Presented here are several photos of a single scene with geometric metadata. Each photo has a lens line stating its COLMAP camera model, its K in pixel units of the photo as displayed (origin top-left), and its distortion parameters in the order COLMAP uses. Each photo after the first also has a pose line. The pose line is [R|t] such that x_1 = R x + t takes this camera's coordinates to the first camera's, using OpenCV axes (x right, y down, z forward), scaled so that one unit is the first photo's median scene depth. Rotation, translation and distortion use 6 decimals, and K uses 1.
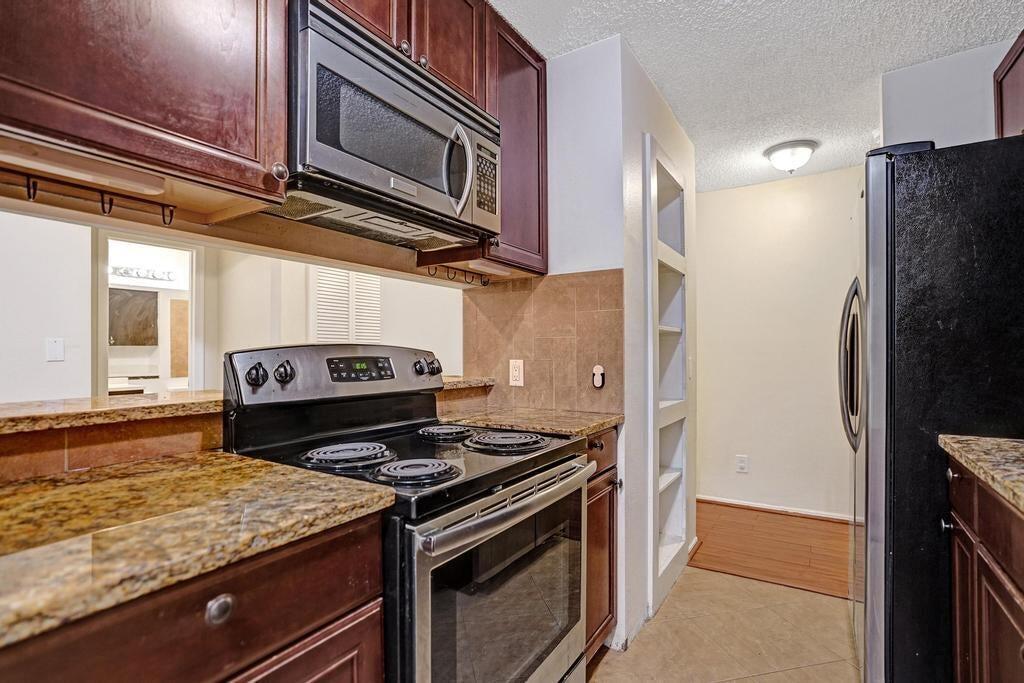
lens RADIAL K [[499.6, 0, 510.7], [0, 499.6, 358.3], [0, 0, 1]] dist [-0.060930, 0.033346]
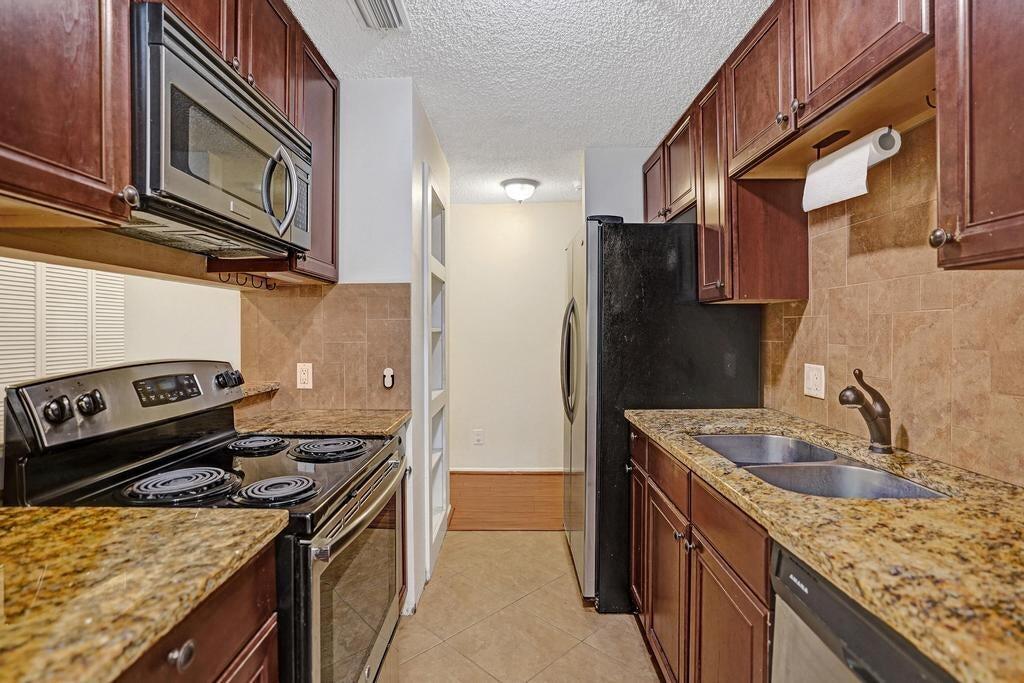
lens RADIAL K [[500.7, 0, 508.6], [0, 500.7, 337.5], [0, 0, 1]] dist [-0.054865, 0.026397]
pose [[0.843069, -0.007394, 0.537754, -0.232010], [0.002293, 0.999946, 0.010154, -0.075363], [-0.537800, -0.007327, 0.843040, -0.107438]]
